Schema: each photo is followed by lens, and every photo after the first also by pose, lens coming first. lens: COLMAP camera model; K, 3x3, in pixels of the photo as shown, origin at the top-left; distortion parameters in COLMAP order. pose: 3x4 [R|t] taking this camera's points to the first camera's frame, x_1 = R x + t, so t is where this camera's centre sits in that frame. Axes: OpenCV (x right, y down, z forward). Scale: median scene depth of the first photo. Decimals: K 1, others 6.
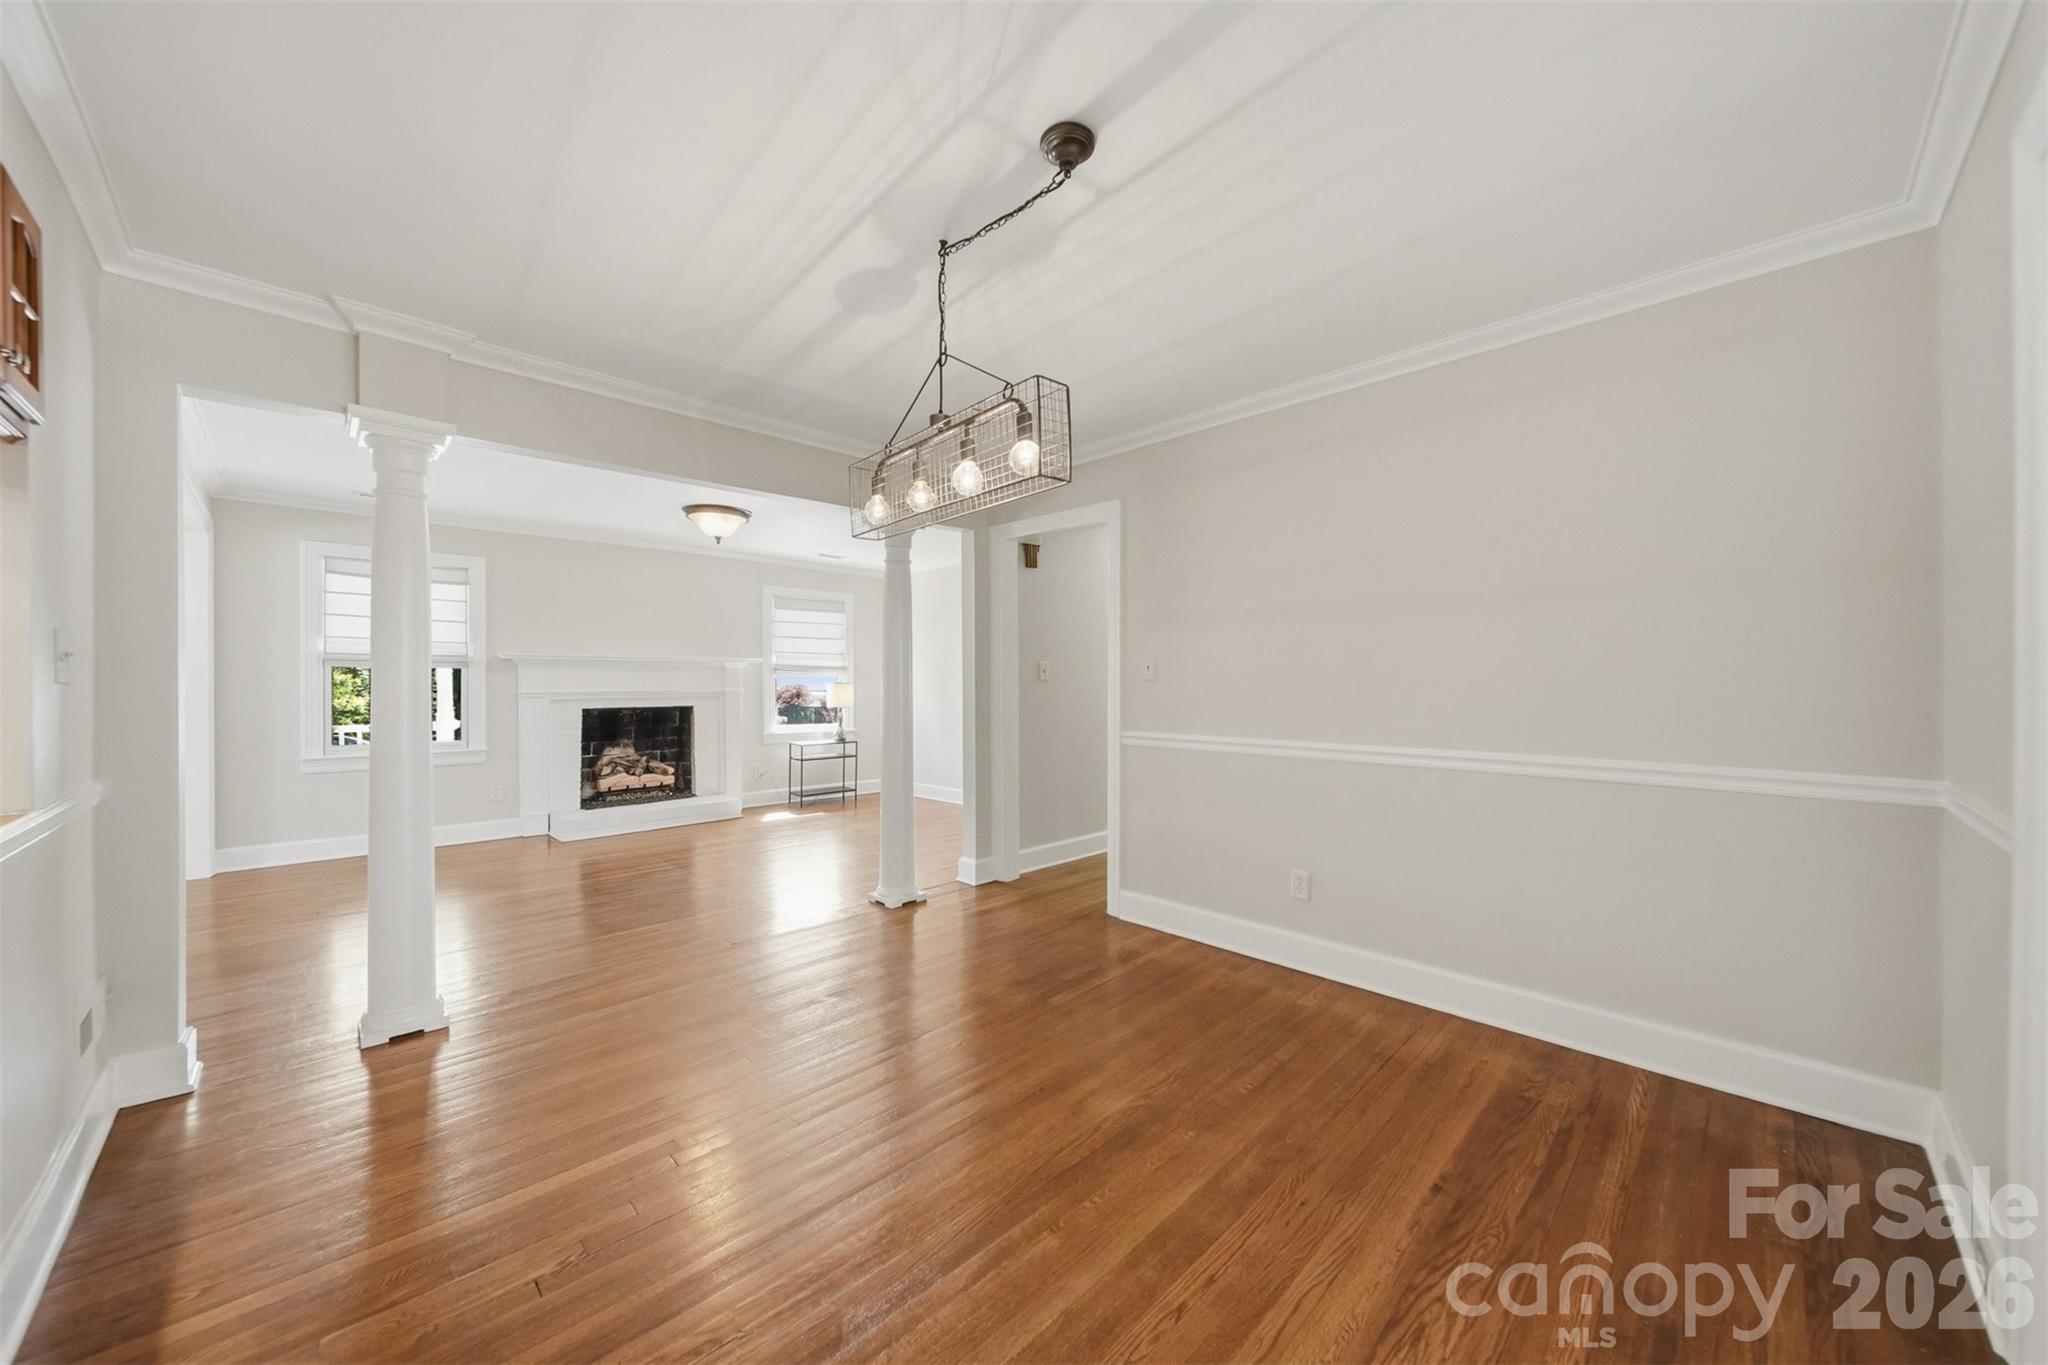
lens RADIAL K [[745.0, 0, 1032.3], [0, 745.0, 689.6], [0, 0, 1]] dist [-0.001551, -0.000204]
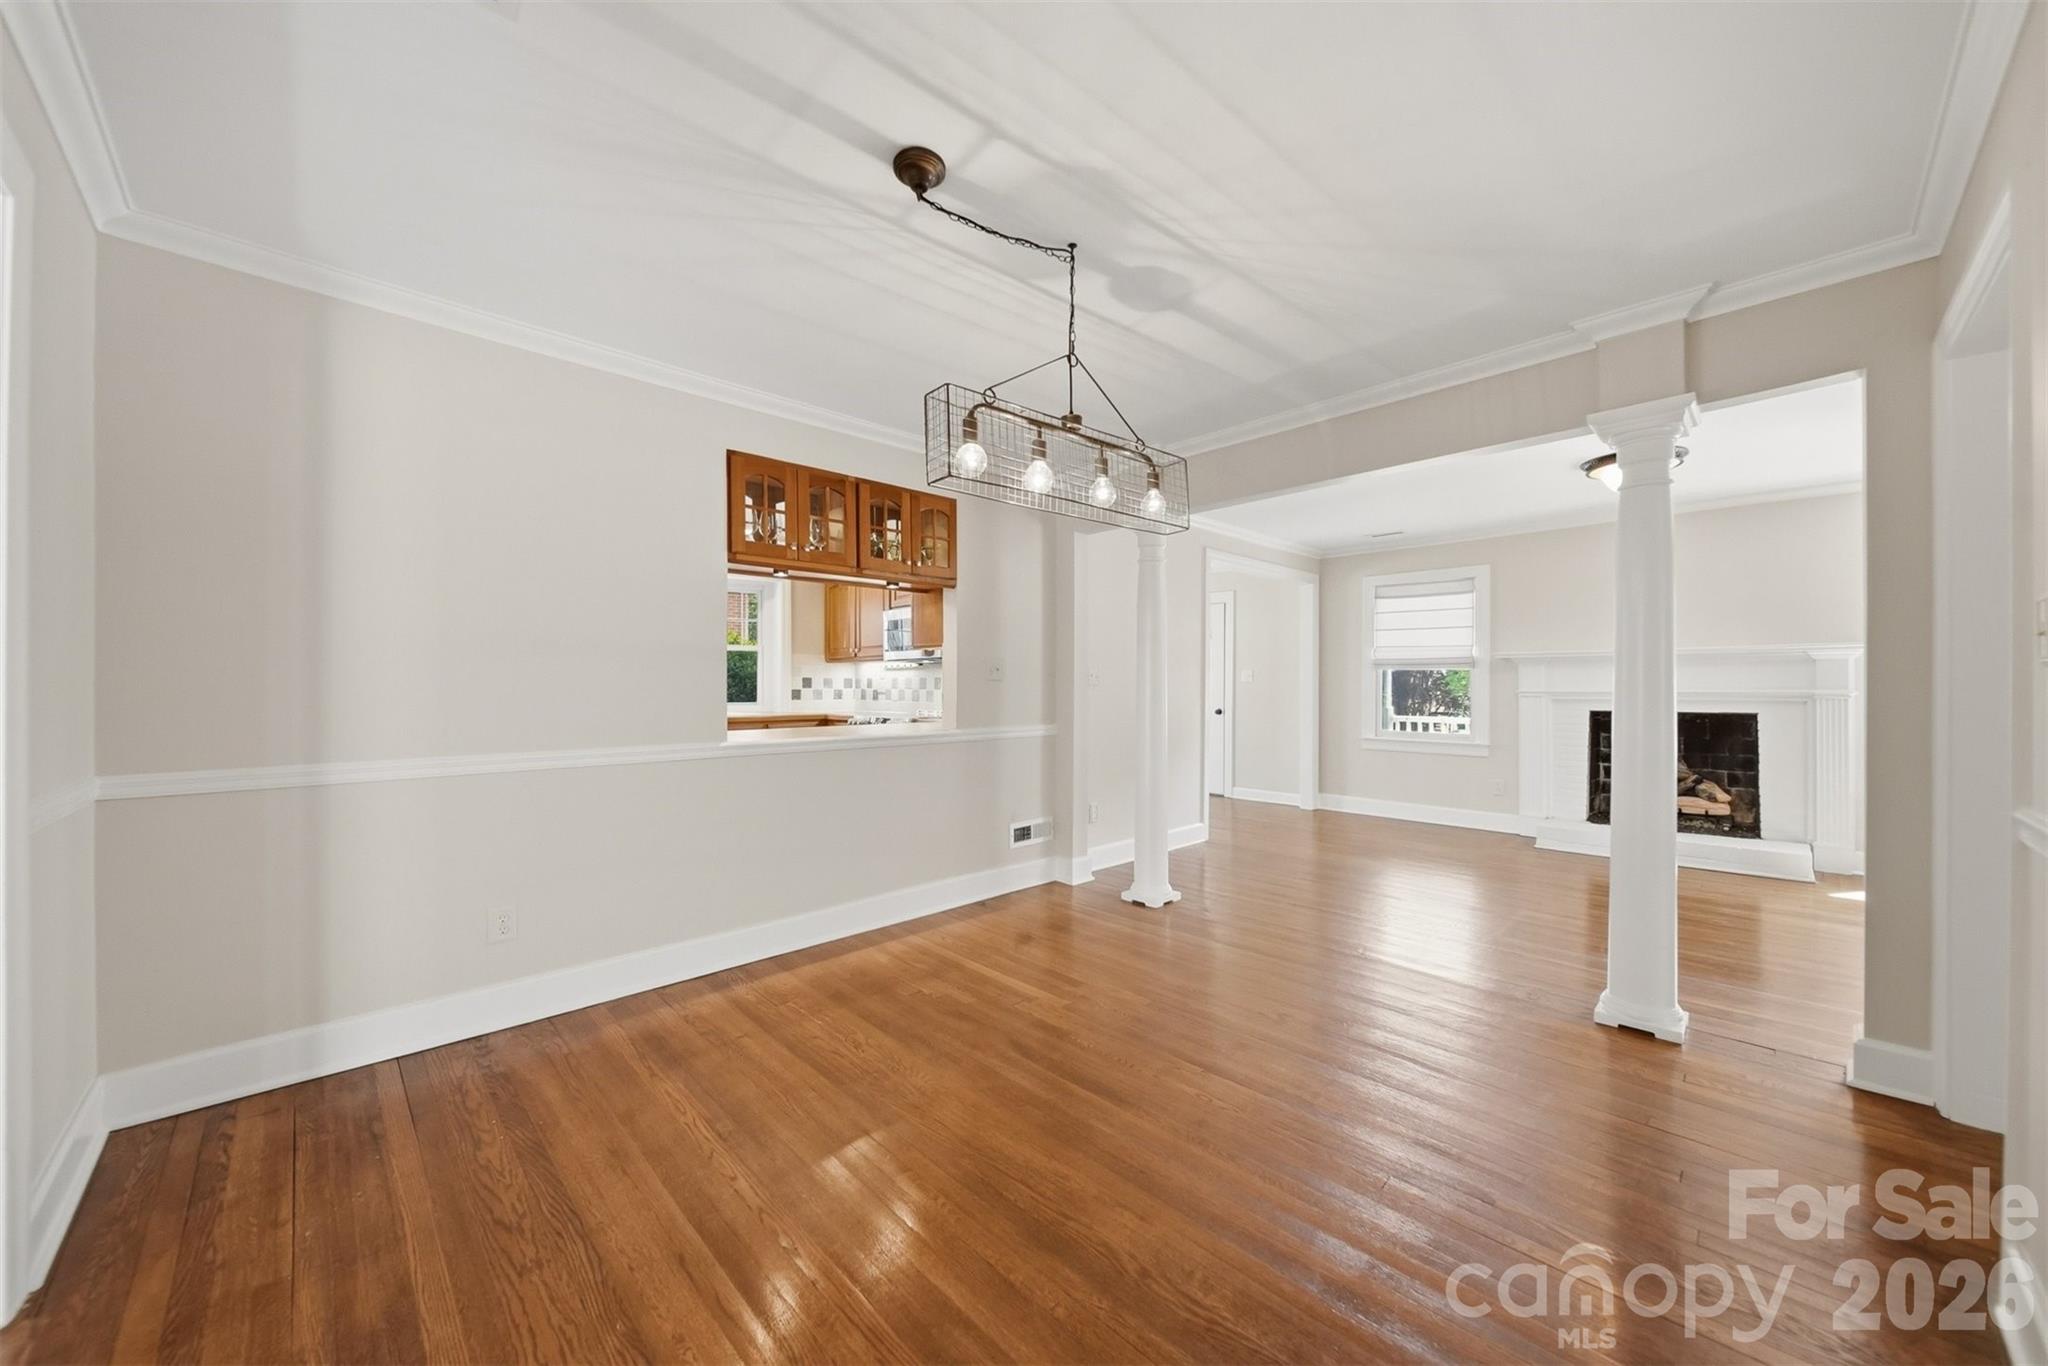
lens RADIAL K [[737.6, 0, 1025.8], [0, 737.6, 677.7], [0, 0, 1]] dist [-0.001557, -0.000039]
pose [[-0.013667, -0.007635, -0.999877, 0.317078], [-0.011788, 0.999903, -0.007474, 0.000705], [0.999837, 0.011685, -0.013756, 0.339607]]
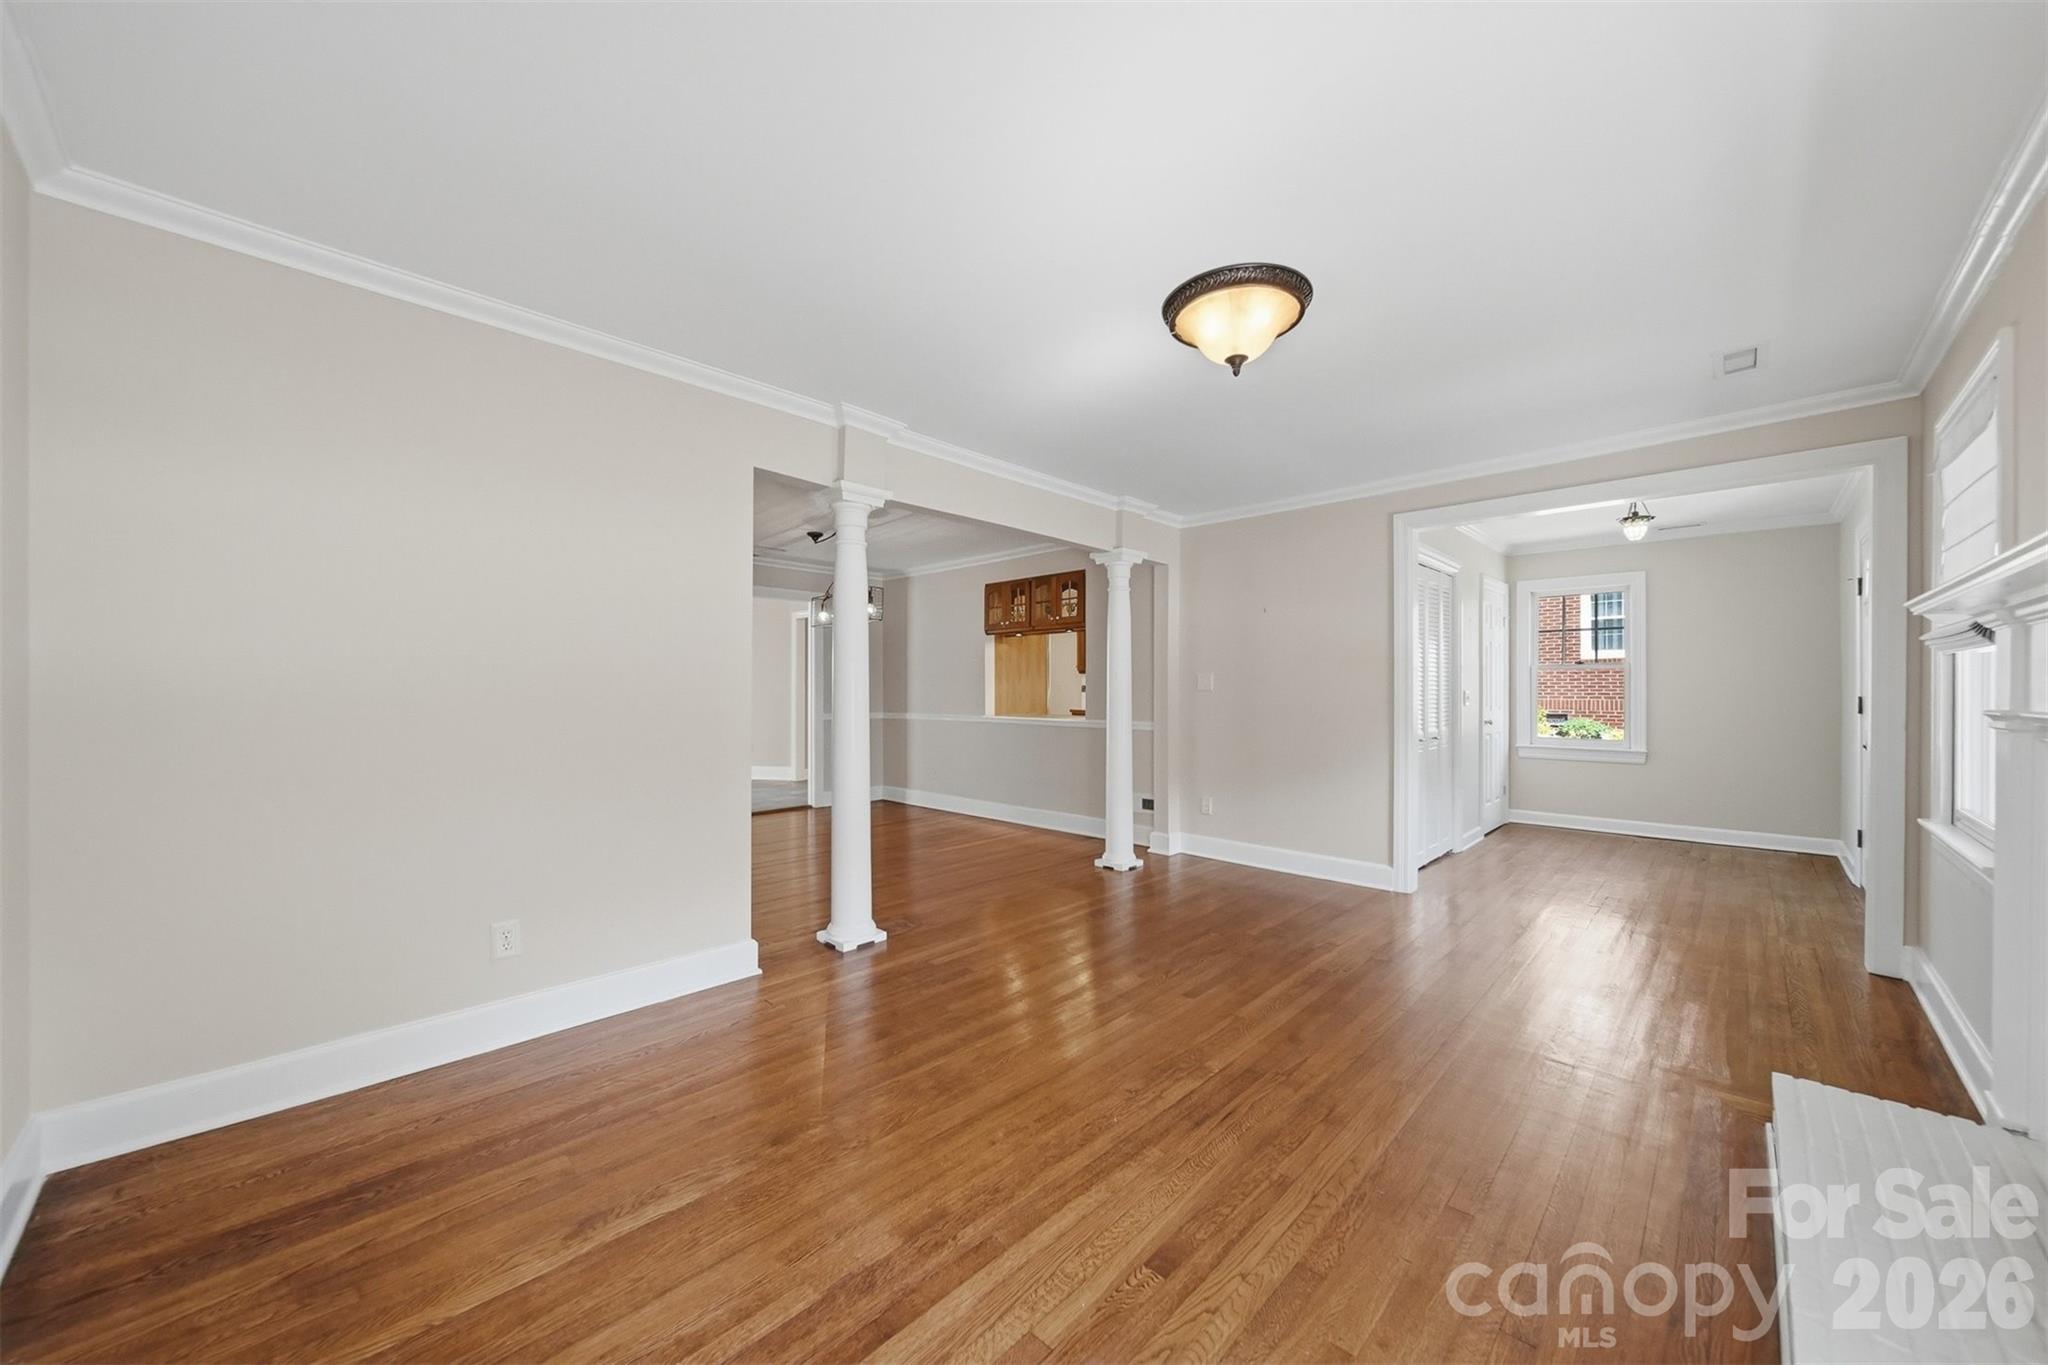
lens RADIAL K [[745.0, 0, 1032.3], [0, 745.0, 689.6], [0, 0, 1]] dist [-0.001551, -0.000204]
pose [[-0.999792, 0.003603, -0.020084, -0.260868], [0.003347, 0.999912, 0.012801, -0.011888], [0.020129, 0.012732, -0.999716, 1.294080]]
